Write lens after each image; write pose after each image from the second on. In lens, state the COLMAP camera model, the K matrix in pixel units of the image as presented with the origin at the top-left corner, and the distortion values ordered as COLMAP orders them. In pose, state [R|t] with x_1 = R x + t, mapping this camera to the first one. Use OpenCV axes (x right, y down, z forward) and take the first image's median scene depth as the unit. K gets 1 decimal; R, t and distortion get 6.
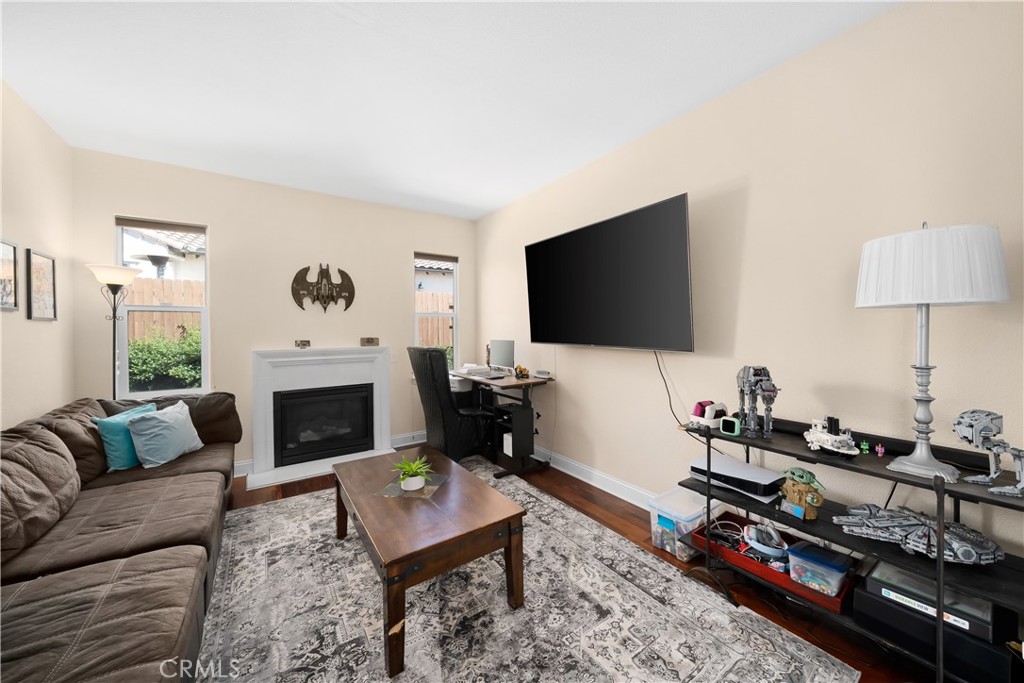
lens RADIAL K [[367.1, 0, 501.0], [0, 367.1, 329.1], [0, 0, 1]] dist [0.013956, -0.000055]
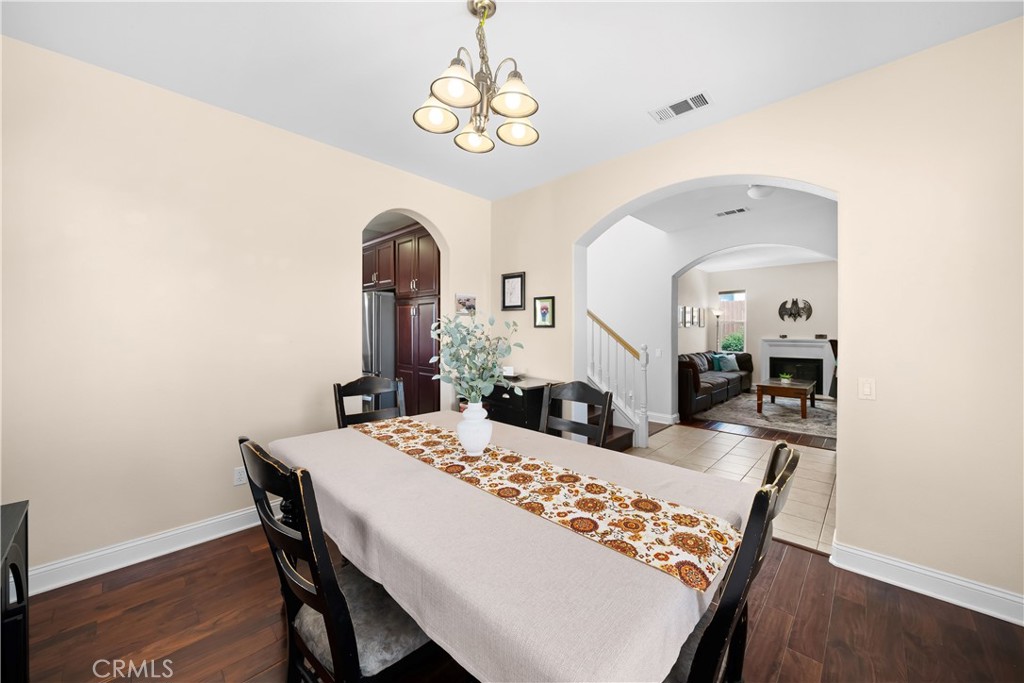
lens RADIAL K [[374.2, 0, 514.0], [0, 374.2, 333.2], [0, 0, 1]] dist [-0.013515, 0.000262]
pose [[0.224868, 0.018842, -0.974207, 1.379747], [-0.000755, 0.999816, 0.019163, -0.023424], [0.974389, -0.003573, 0.224840, -1.159955]]
